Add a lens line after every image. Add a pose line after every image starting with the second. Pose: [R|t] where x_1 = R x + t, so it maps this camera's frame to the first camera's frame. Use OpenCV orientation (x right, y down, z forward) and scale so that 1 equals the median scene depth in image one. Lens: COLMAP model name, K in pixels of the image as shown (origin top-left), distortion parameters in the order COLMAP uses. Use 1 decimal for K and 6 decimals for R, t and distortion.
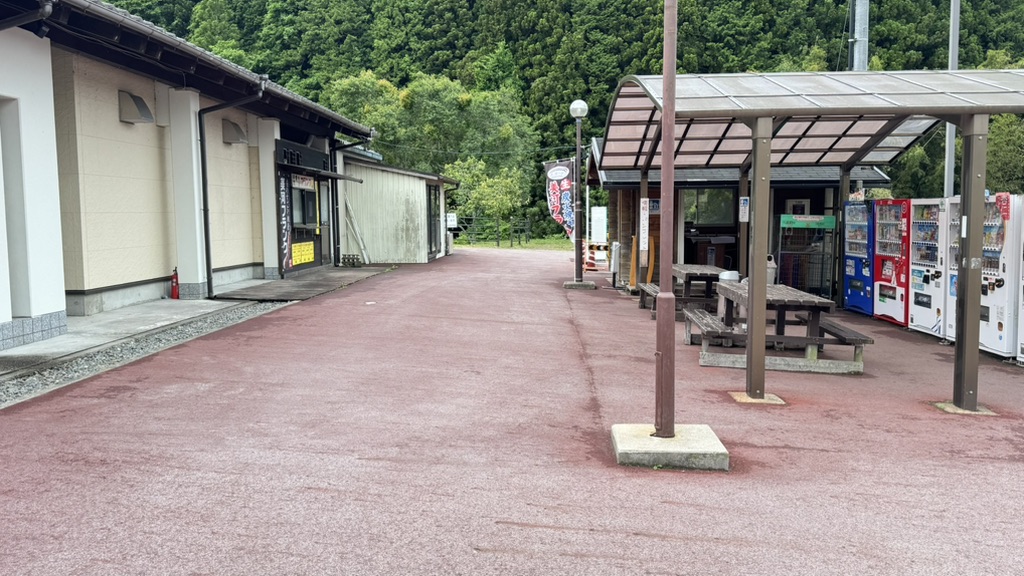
lens RADIAL K [[840.2, 0, 519.4], [0, 840.2, 283.2], [0, 0, 1]] dist [0.081496, -0.113258]
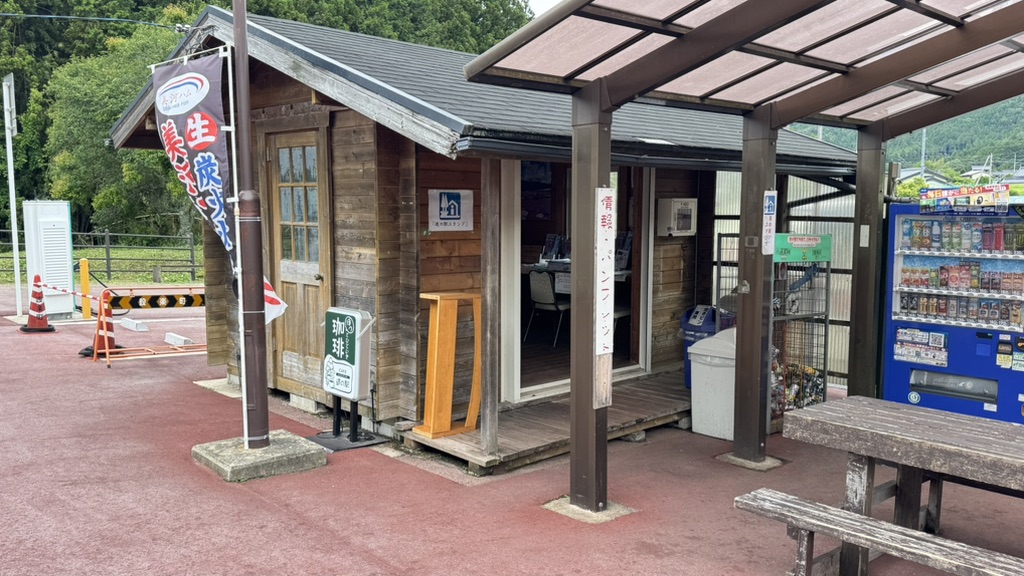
lens RADIAL K [[840.2, 0, 513.9], [0, 840.2, 290.1], [0, 0, 1]] dist [0.081496, -0.113258]
pose [[0.713743, -0.061715, 0.697683, -0.078195], [0.049480, 0.998065, 0.037667, -0.067571], [-0.698658, 0.007637, 0.715415, 0.710751]]
